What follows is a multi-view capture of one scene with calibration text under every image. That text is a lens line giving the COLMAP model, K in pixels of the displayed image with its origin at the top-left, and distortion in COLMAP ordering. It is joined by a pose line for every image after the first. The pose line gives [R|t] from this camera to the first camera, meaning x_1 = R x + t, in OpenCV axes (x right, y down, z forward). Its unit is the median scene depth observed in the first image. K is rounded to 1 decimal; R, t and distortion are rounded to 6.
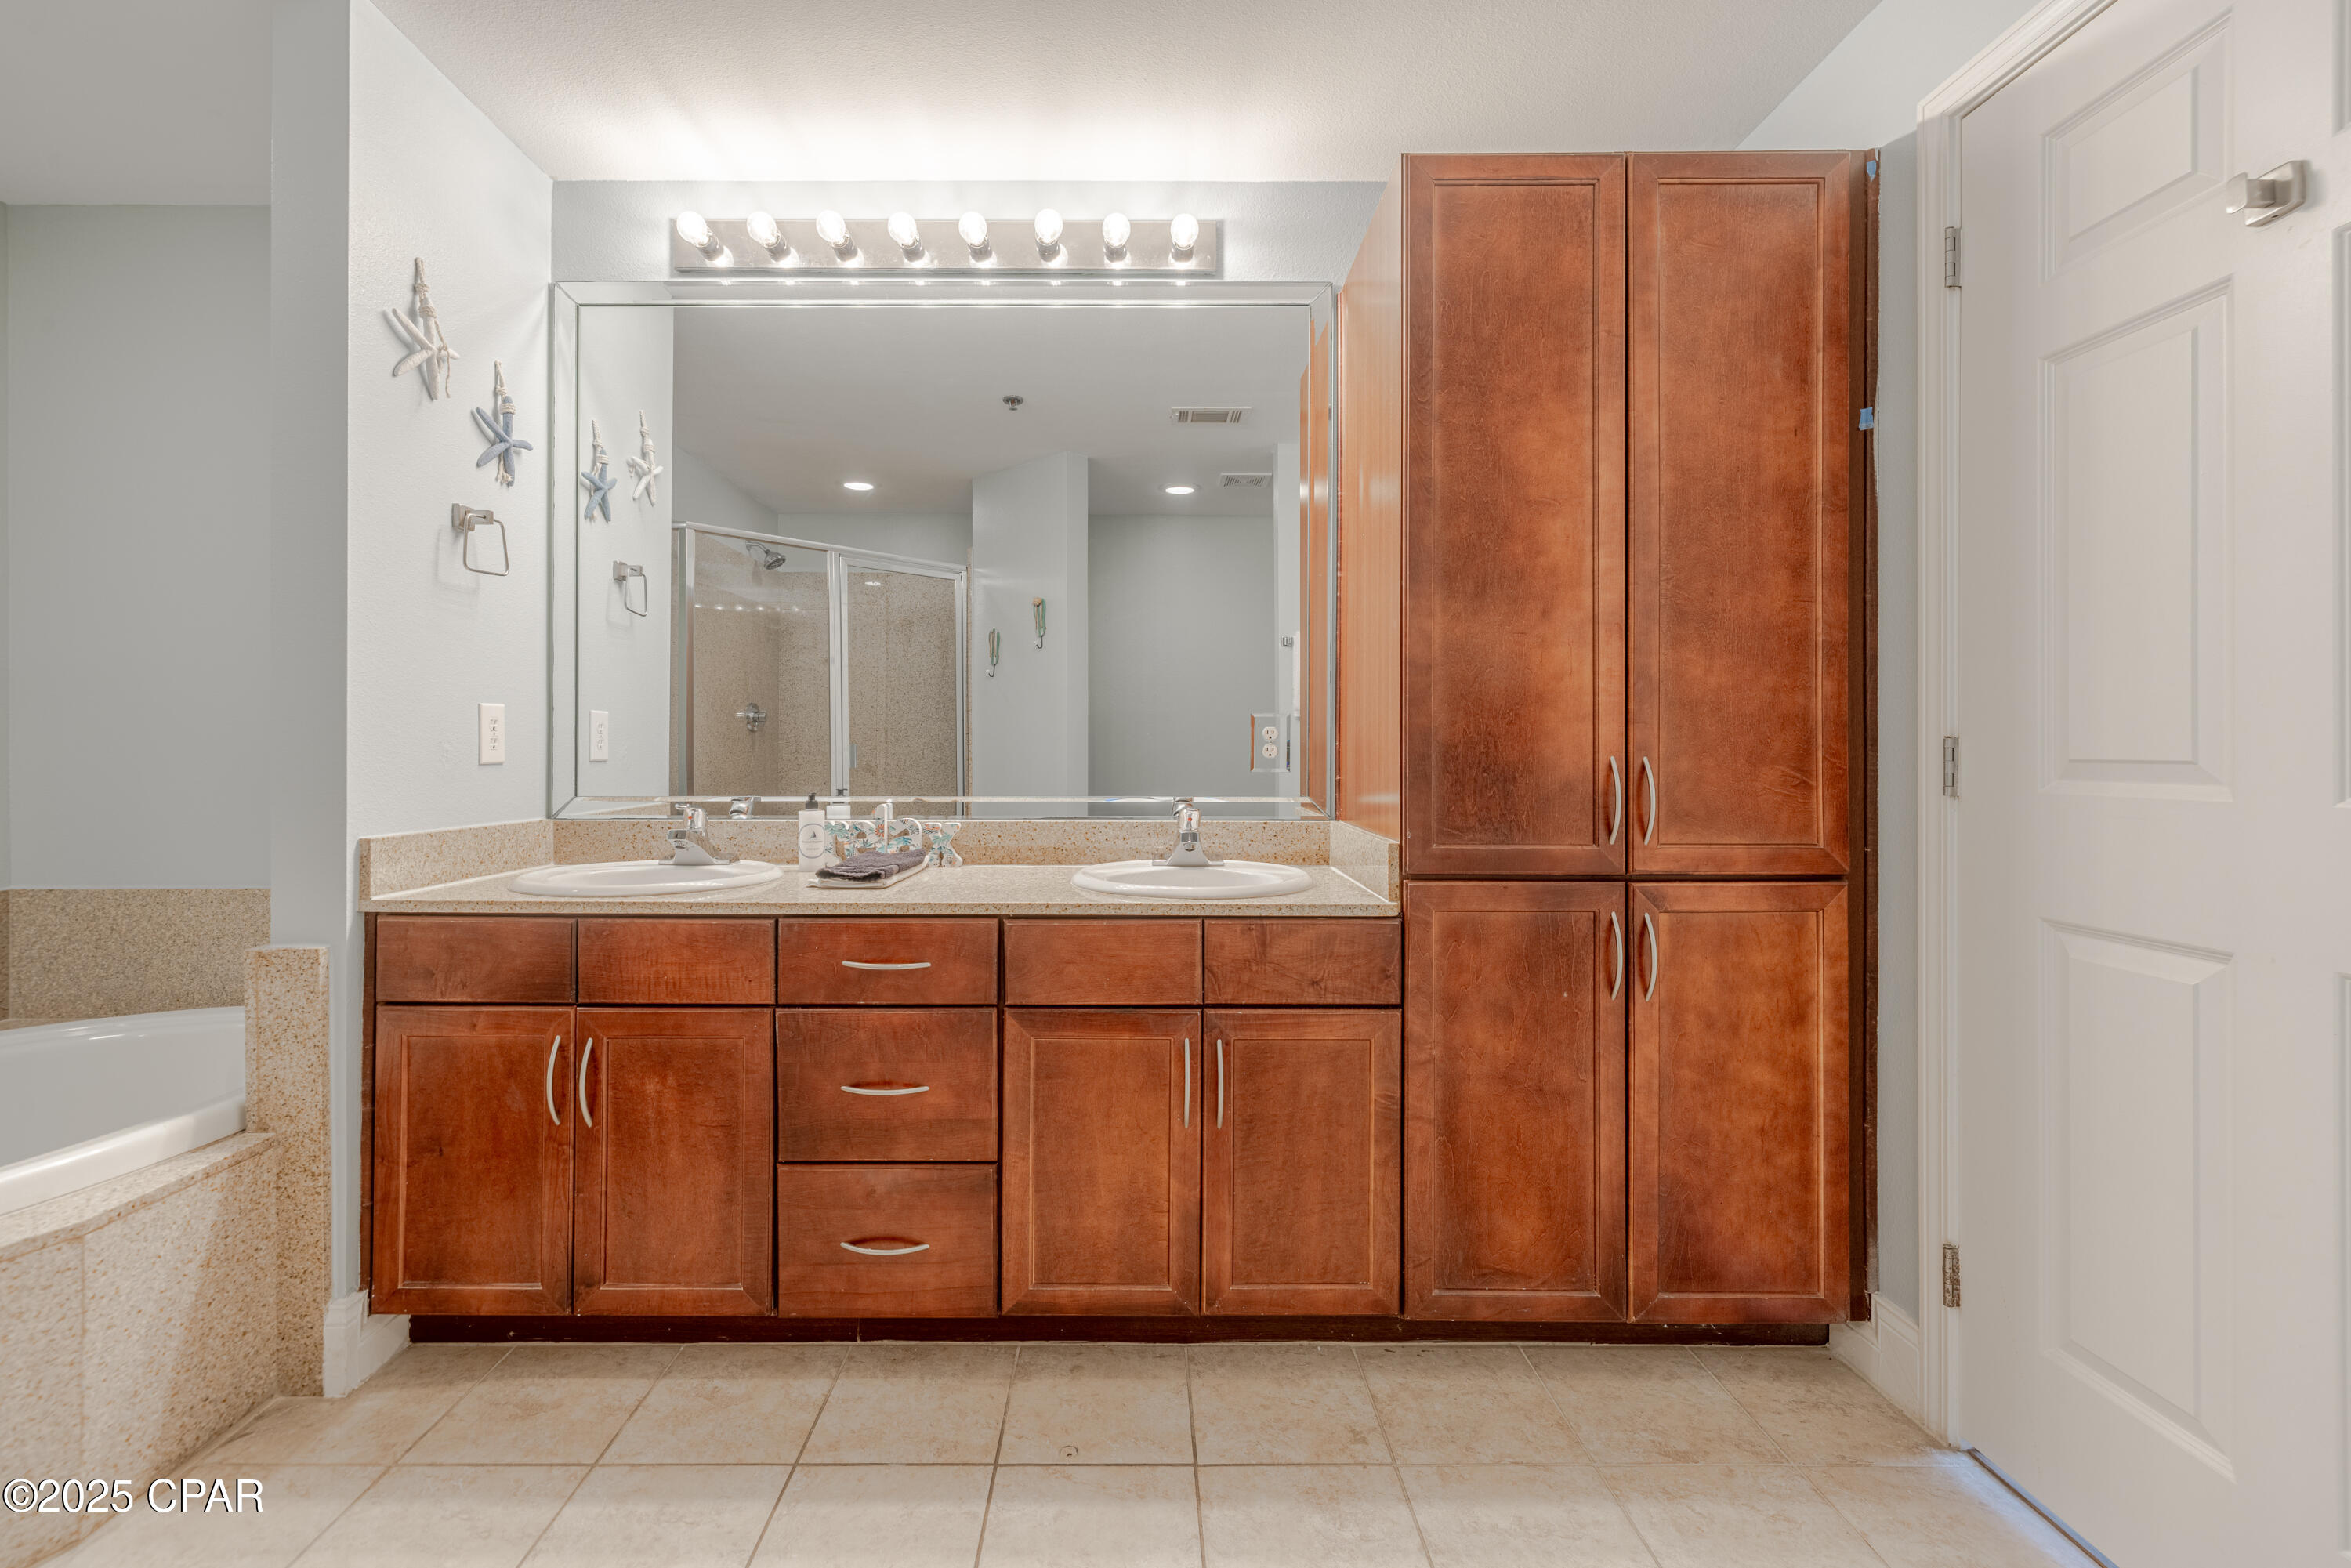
lens RADIAL K [[951.2, 0, 1120.6], [0, 951.2, 736.3], [0, 0, 1]] dist [-0.001170, -0.000227]
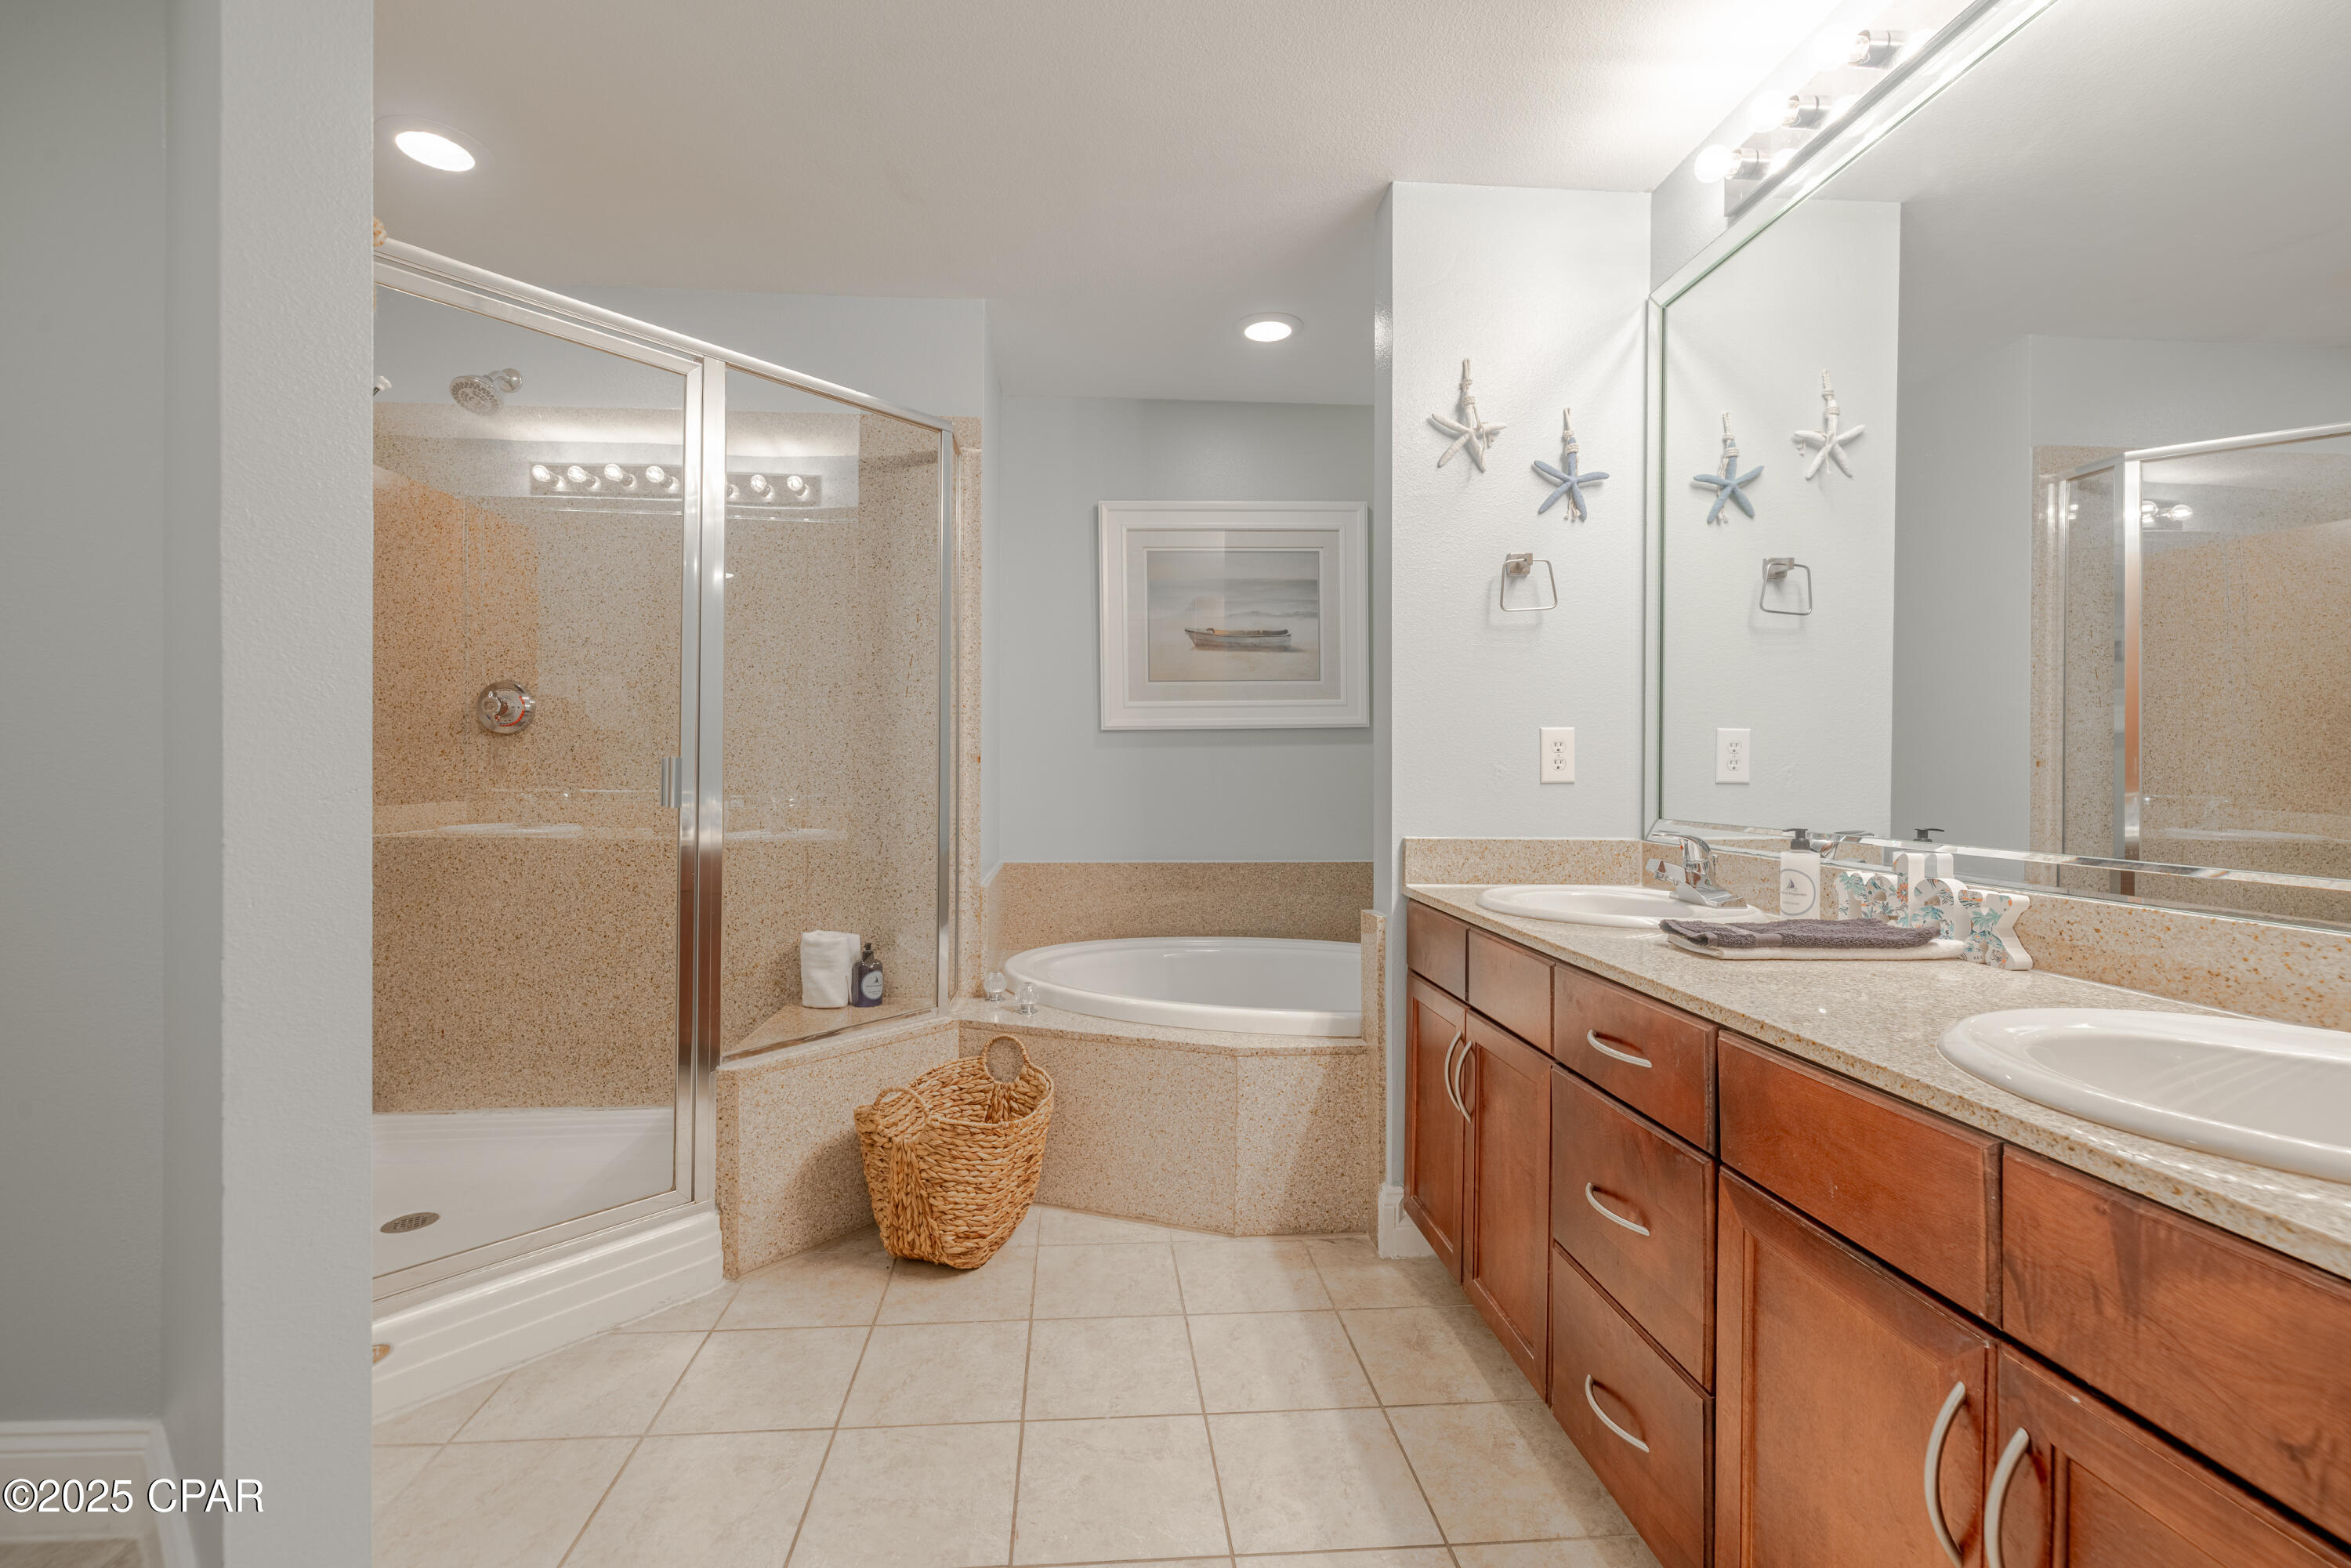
lens RADIAL K [[1001.1, 0, 1205.1], [0, 1001.1, 770.8], [0, 0, 1]] dist [0.001728, -0.000140]
pose [[0.122721, 0.002284, -0.992439, 0.503418], [0.005787, 0.999979, 0.003017, 0.011216], [0.992424, -0.006114, 0.122705, 0.557022]]
